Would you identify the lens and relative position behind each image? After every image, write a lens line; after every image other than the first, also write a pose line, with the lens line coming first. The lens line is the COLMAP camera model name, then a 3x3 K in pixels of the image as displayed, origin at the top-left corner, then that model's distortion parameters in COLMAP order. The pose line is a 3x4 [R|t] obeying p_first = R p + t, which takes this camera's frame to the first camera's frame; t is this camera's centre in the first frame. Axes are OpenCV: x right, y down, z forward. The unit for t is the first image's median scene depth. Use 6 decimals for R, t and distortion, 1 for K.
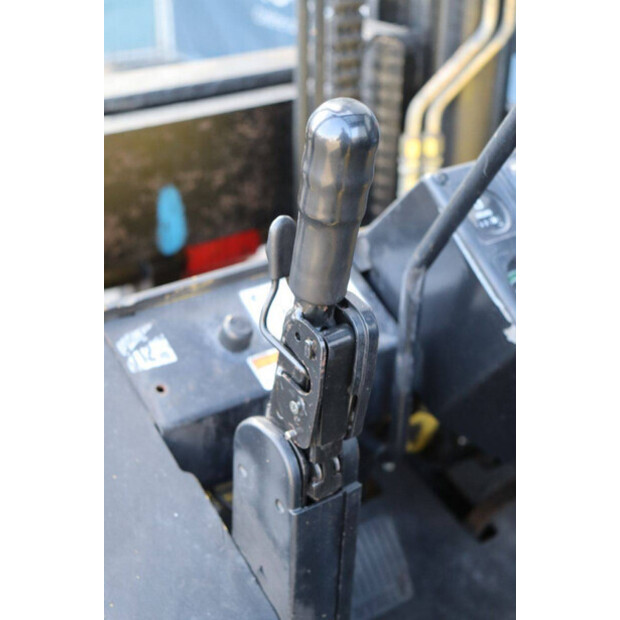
lens RADIAL K [[1022.2, 0, 284.4], [0, 1022.2, 312.3], [0, 0, 1]] dist [0.122627, 0.001075]
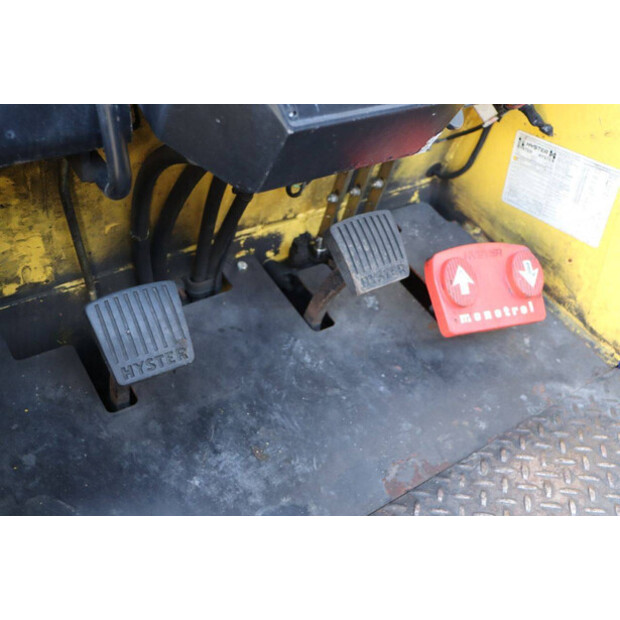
lens RADIAL K [[642.2, 0, 312.1], [0, 642.2, 322.7], [0, 0, 1]] dist [-0.062992, 0.017745]
pose [[0.999796, 0.007101, -0.018914, 0.205805], [-0.004834, 0.993083, 0.117315, 0.139602], [0.019616, -0.117199, 0.992915, 0.334723]]
